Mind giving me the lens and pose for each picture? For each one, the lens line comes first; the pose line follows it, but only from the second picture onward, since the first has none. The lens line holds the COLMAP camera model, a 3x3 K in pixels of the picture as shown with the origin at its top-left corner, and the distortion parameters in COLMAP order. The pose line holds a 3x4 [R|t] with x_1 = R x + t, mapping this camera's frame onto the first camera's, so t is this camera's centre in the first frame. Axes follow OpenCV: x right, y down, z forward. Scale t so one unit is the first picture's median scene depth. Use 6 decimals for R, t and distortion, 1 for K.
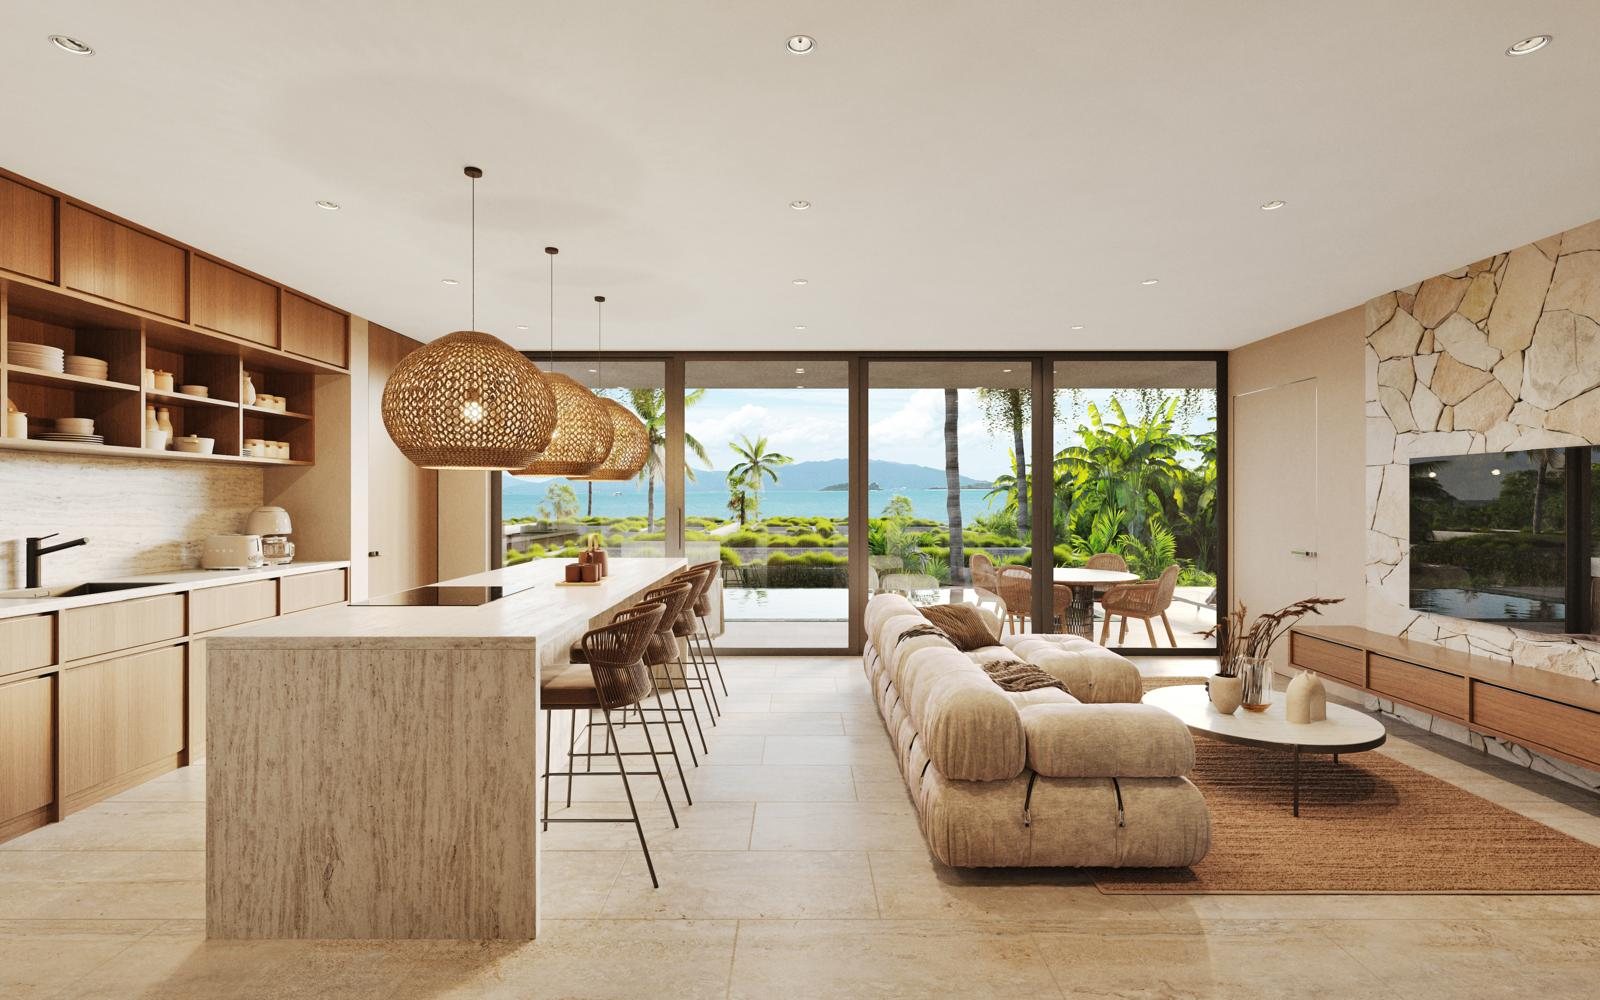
lens RADIAL K [[751.7, 0, 800.0], [0, 751.7, 500.0], [0, 0, 1]] dist [0.000688, 0.000303]
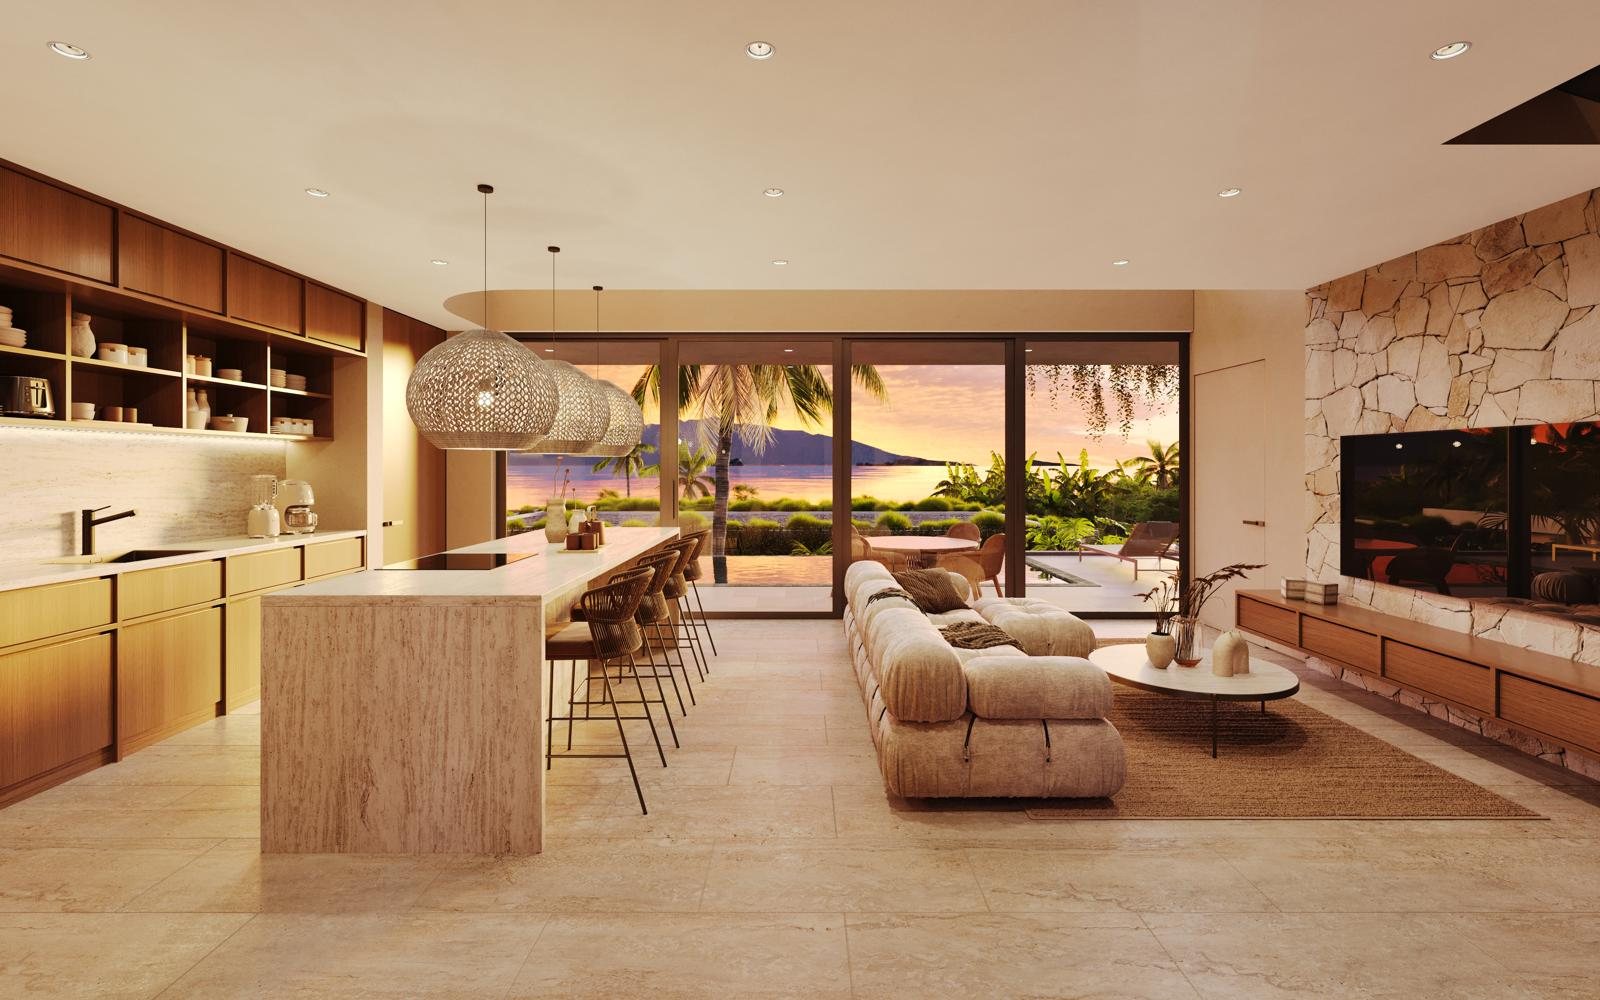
lens RADIAL K [[751.5, 0, 799.2], [0, 751.5, 467.1], [0, 0, 1]] dist [-0.000037, 0.000161]
pose [[1.000000, -0.000076, -0.000545, 0.038060], [0.000076, 0.999999, -0.001425, -0.012793], [0.000545, 0.001425, 0.999999, -0.127937]]
